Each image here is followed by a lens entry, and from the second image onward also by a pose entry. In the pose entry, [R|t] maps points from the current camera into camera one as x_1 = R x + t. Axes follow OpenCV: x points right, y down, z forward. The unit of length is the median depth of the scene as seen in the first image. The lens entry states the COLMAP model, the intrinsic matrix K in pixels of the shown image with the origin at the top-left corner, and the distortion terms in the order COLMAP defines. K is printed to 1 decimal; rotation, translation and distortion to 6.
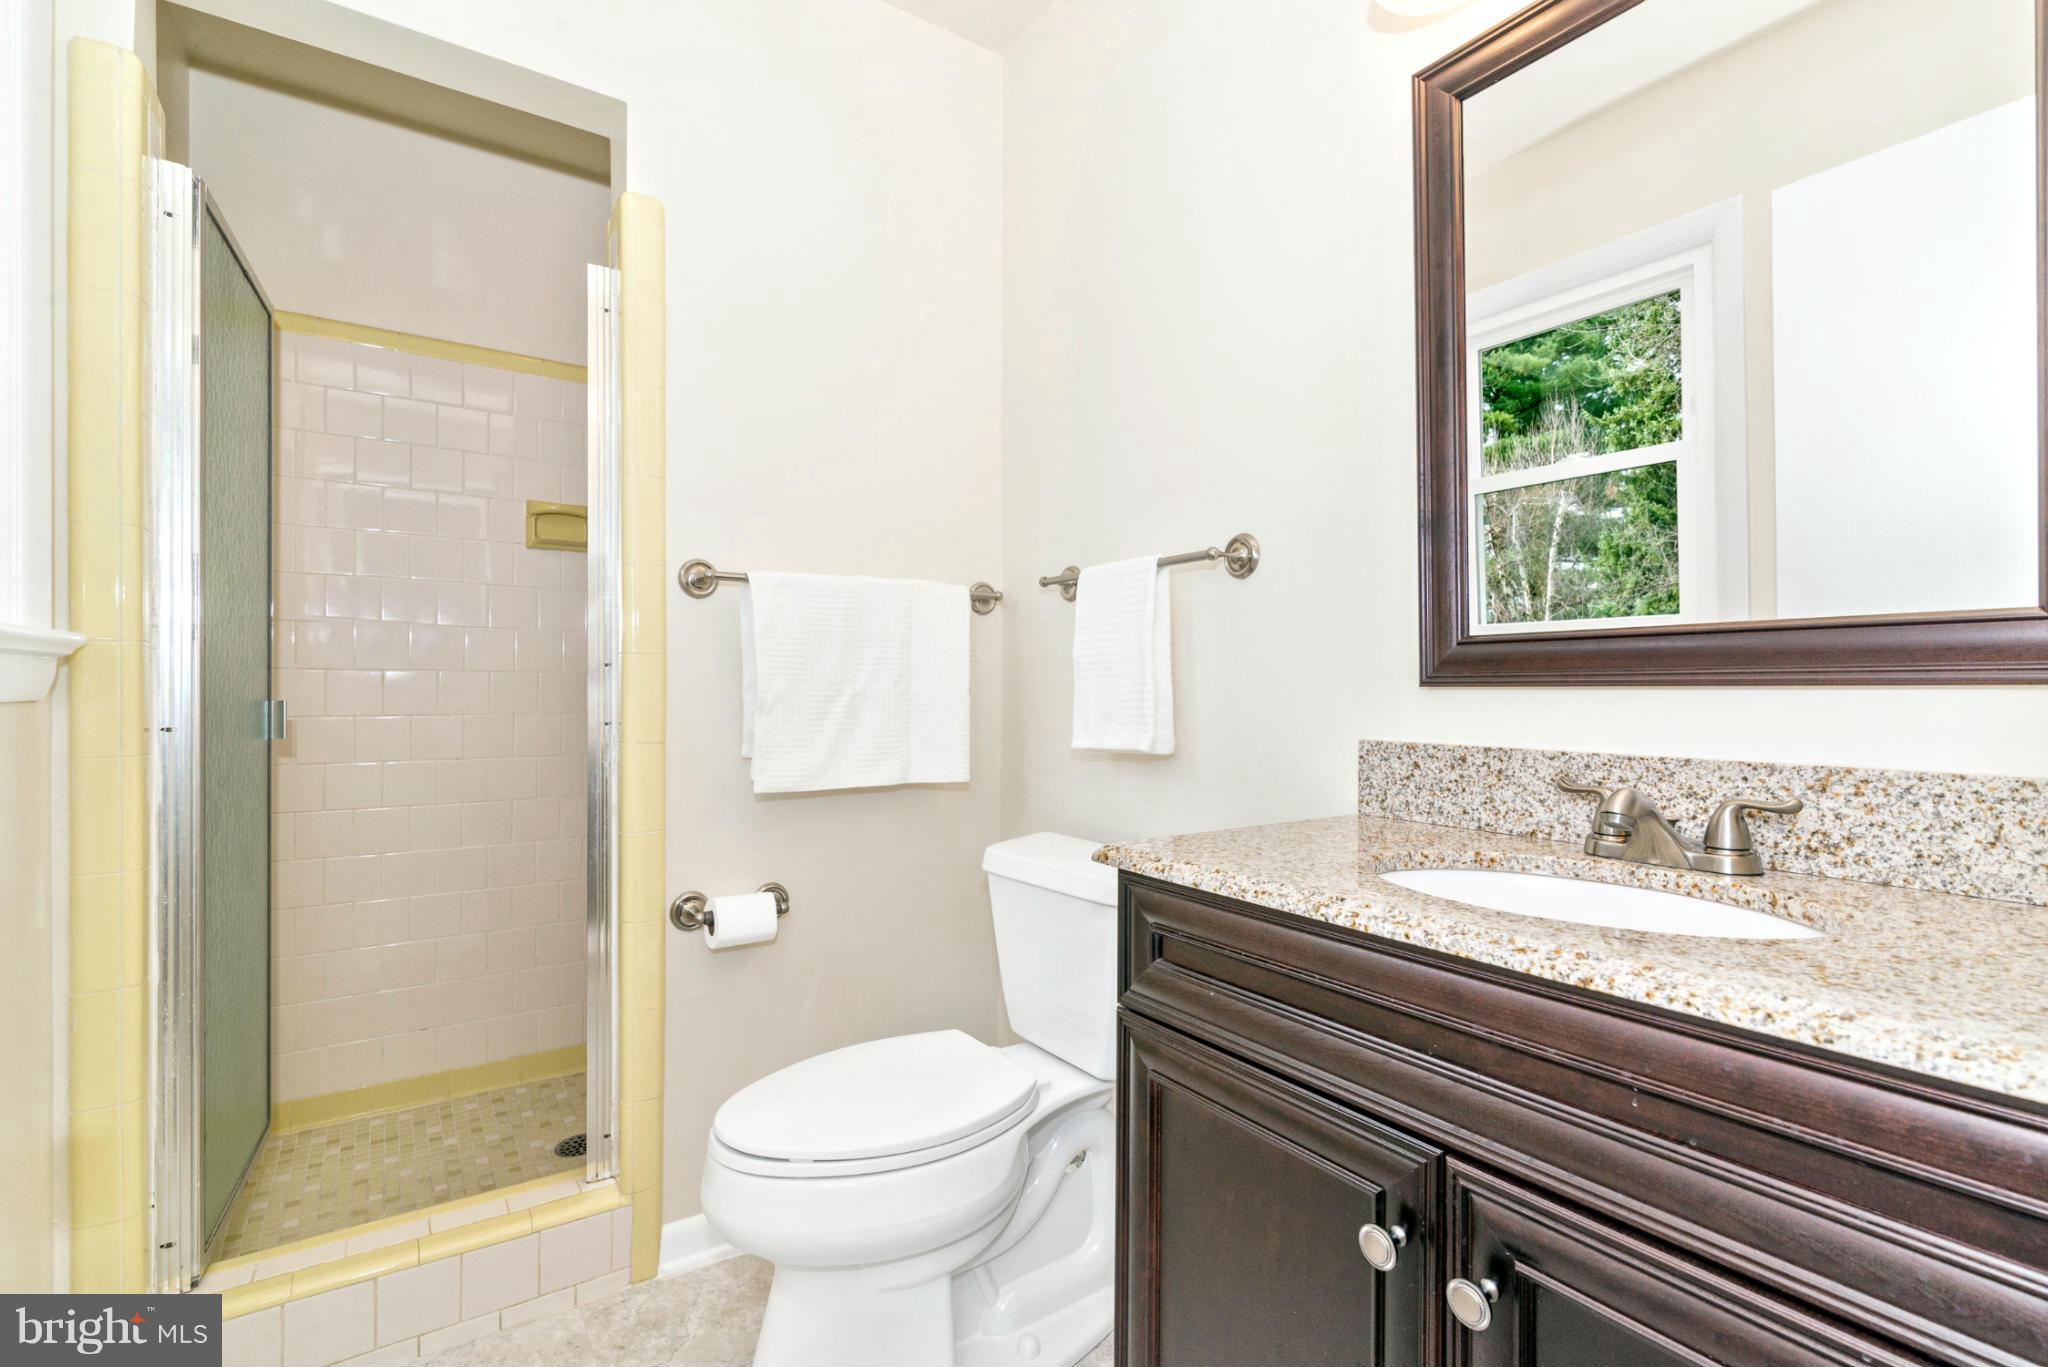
lens RADIAL K [[952.7, 0, 1024.0], [0, 952.7, 683.5], [0, 0, 1]] dist [-0.001050, 0.000245]
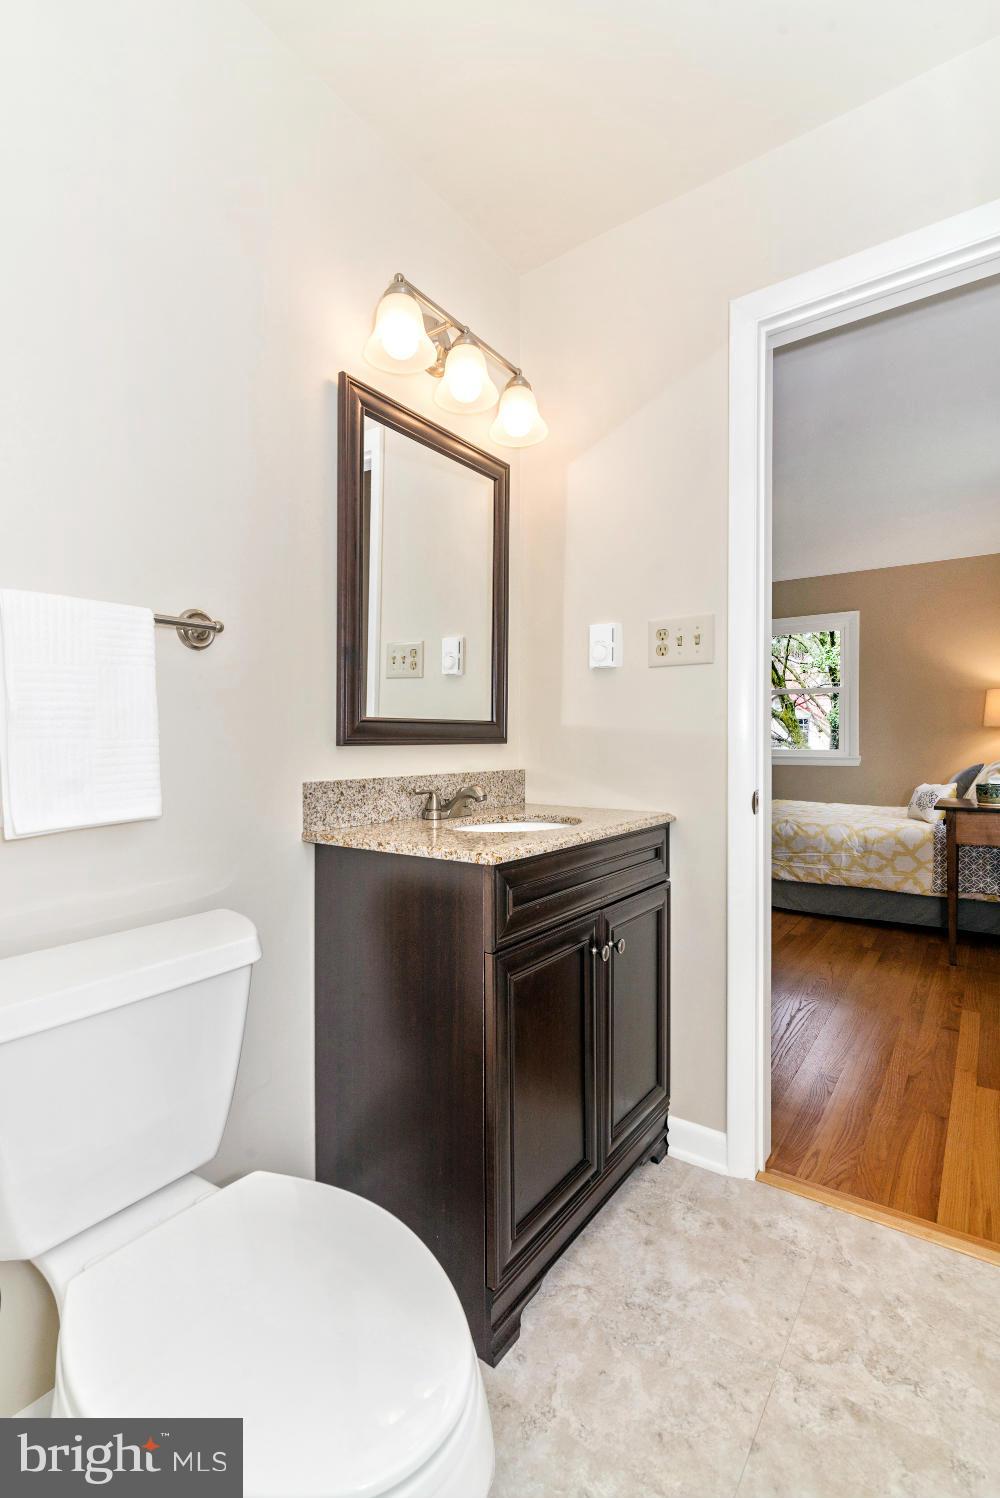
lens RADIAL K [[696.8, 0, 500.0], [0, 696.8, 749.0], [0, 0, 1]] dist [-0.001050, 0.000245]
pose [[-0.349613, -0.009186, 0.936849, -0.816616], [0.002305, 0.999940, 0.010664, -0.003170], [-0.936891, 0.005888, -0.349571, 1.180148]]
